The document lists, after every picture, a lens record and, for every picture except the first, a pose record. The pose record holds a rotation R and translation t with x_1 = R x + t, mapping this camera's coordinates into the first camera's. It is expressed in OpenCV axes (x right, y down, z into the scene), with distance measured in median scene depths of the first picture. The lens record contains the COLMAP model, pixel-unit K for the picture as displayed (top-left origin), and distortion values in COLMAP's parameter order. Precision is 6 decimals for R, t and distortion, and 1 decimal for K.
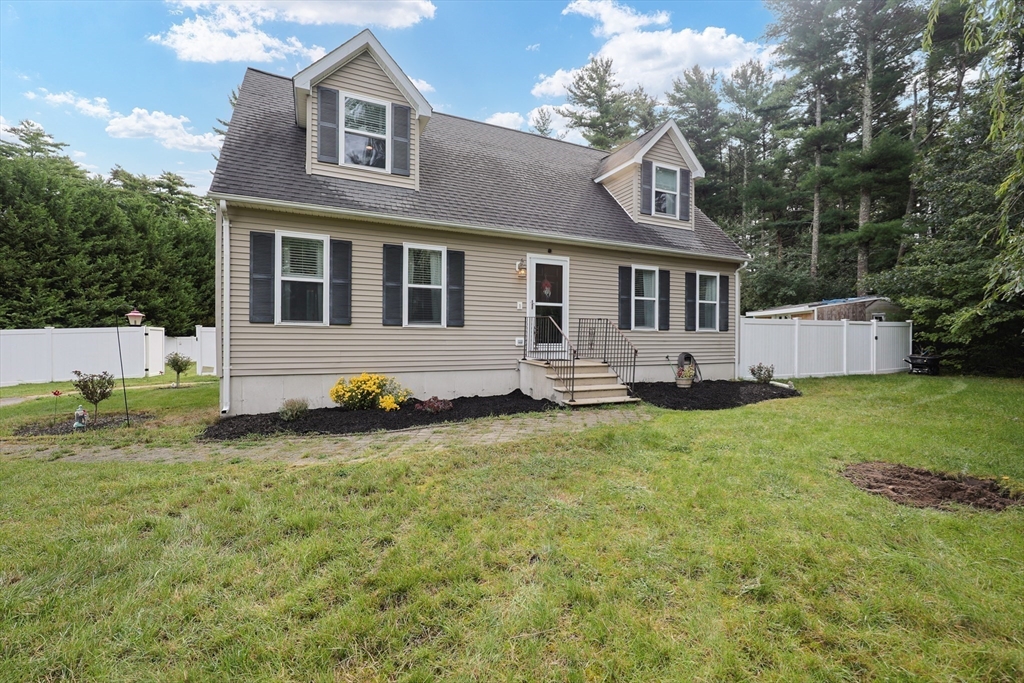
lens RADIAL K [[436.2, 0, 518.4], [0, 436.2, 345.5], [0, 0, 1]] dist [-0.001142, -0.000098]
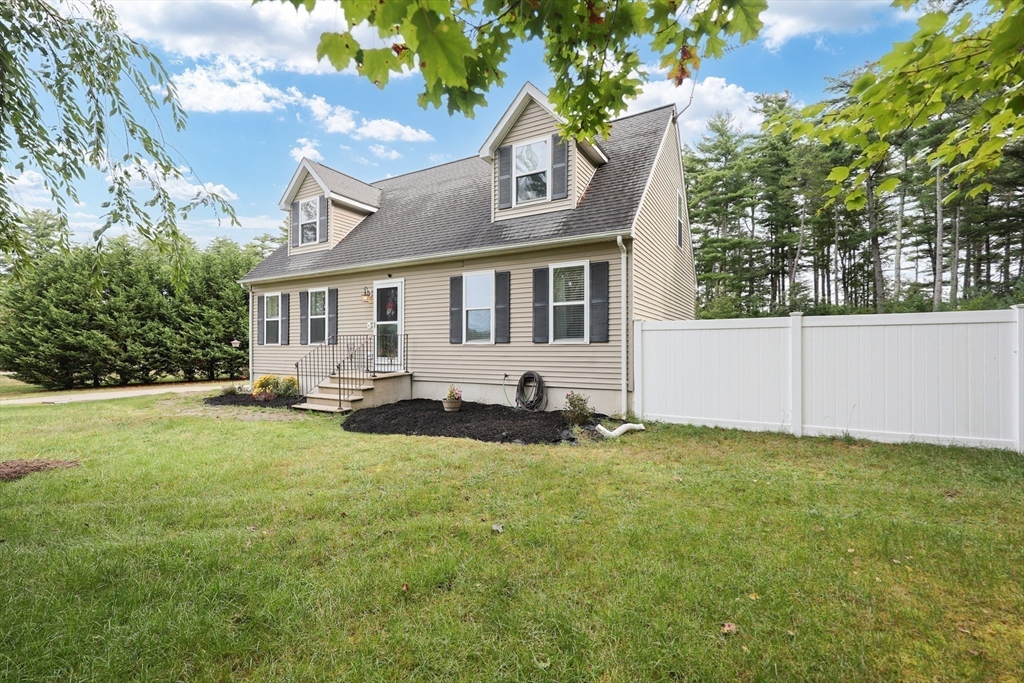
lens RADIAL K [[472.3, 0, 510.6], [0, 472.3, 347.9], [0, 0, 1]] dist [0.000493, -0.000152]
pose [[0.556320, -0.012396, -0.830876, 1.051514], [-0.018104, 0.999471, -0.027033, -0.002227], [0.830771, 0.030081, 0.555801, 0.490417]]
